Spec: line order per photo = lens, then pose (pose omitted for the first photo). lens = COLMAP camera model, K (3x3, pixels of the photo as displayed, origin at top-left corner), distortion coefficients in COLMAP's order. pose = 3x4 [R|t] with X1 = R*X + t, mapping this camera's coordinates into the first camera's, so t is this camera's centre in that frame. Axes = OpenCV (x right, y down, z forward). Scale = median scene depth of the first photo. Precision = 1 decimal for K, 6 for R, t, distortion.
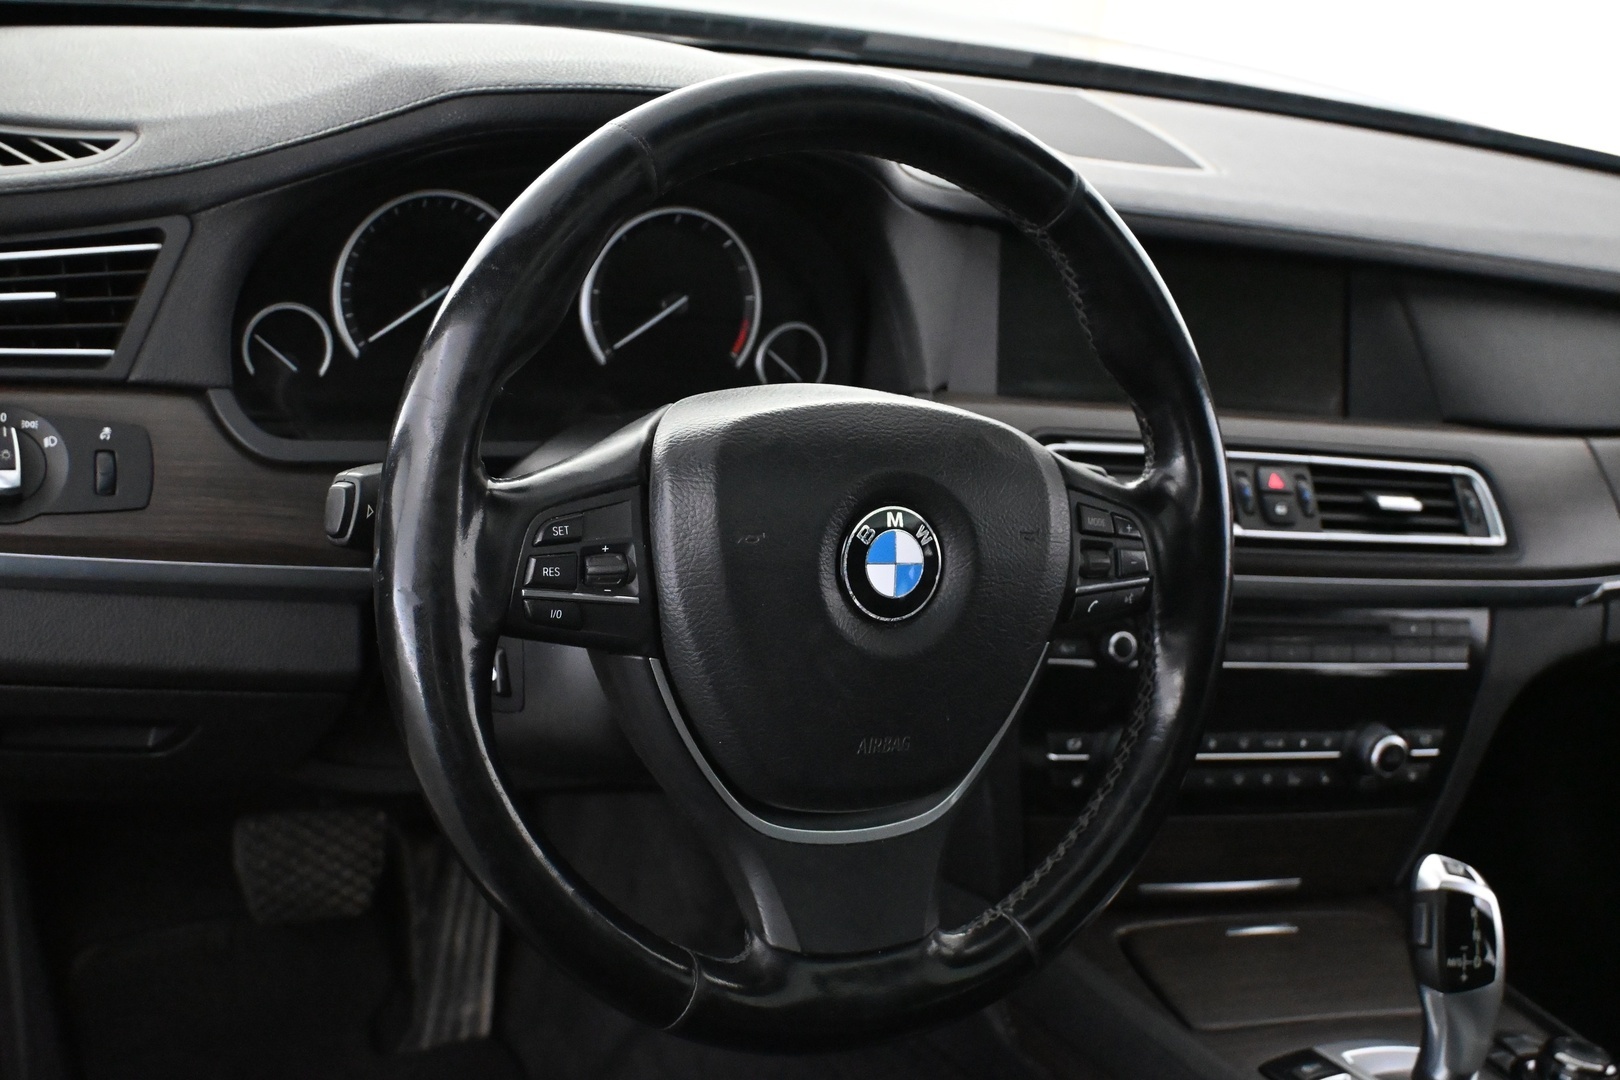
lens RADIAL K [[2116.0, 0, 810.0], [0, 2116.0, 540.0], [0, 0, 1]] dist [0.010570, -0.099930]
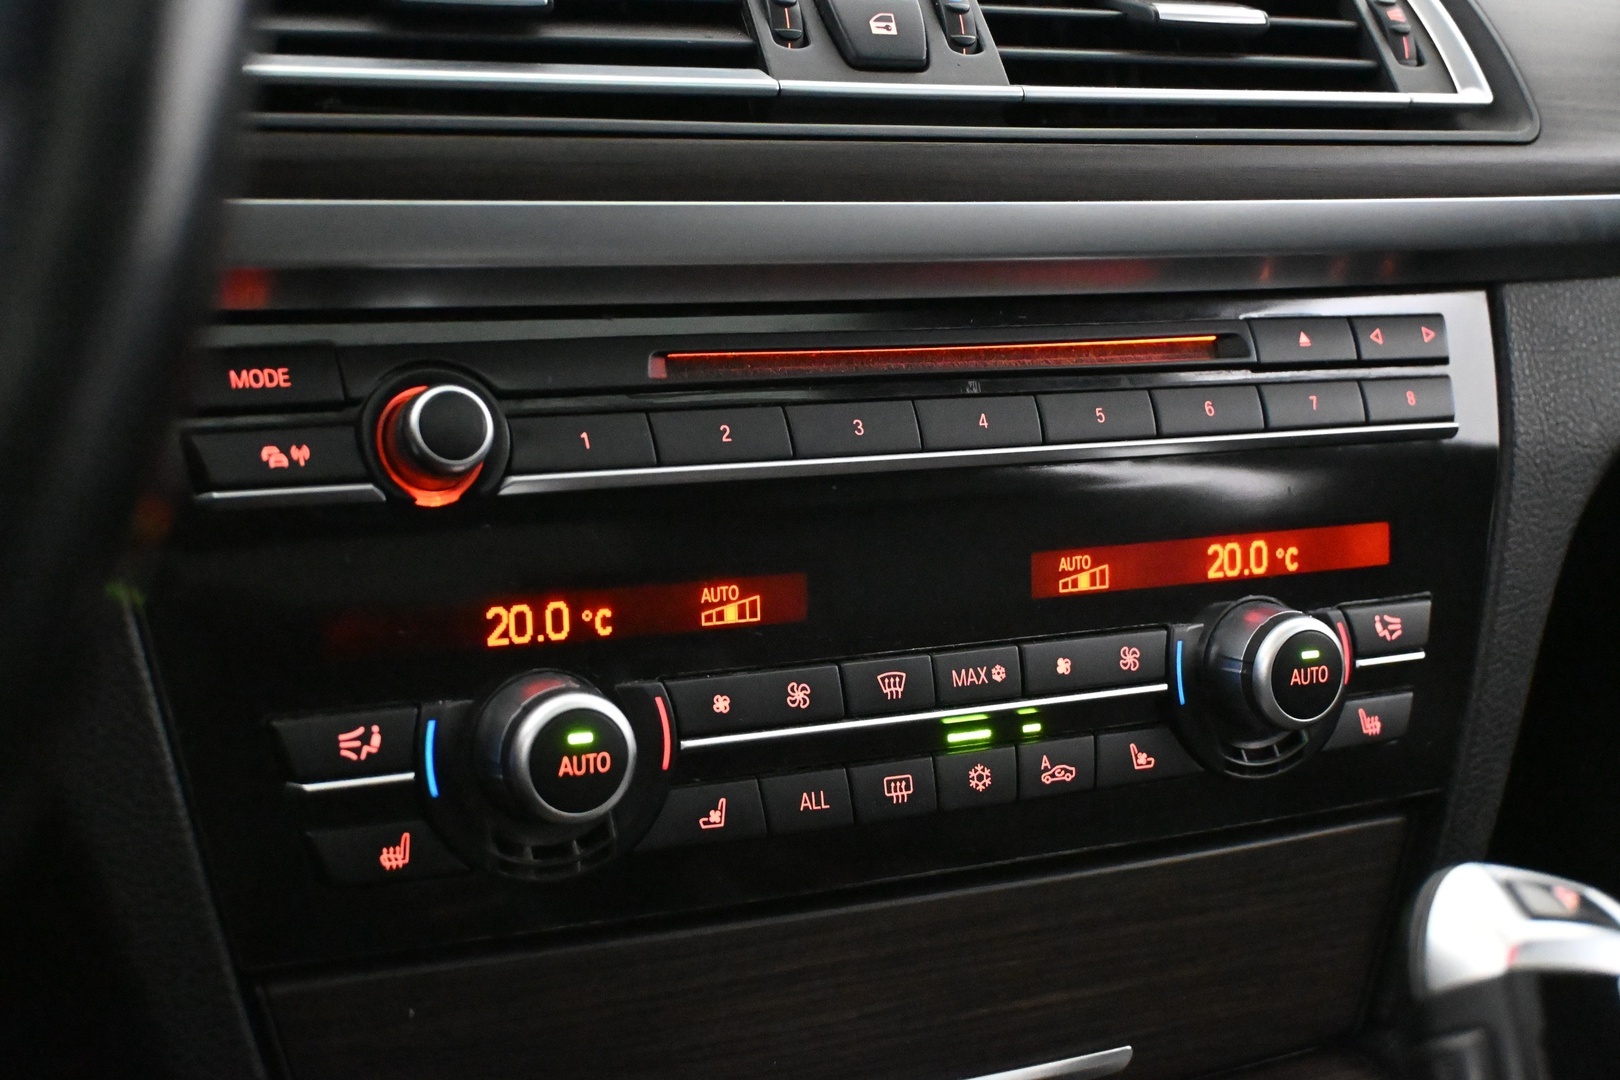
lens RADIAL K [[2324.2, 0, 810.0], [0, 2324.2, 540.0], [0, 0, 1]] dist [-0.049172, -0.066732]
pose [[0.987626, -0.147436, 0.053449, 0.187428], [0.152029, 0.983743, -0.095585, 0.116122], [-0.038487, 0.102528, 0.993985, 0.655273]]
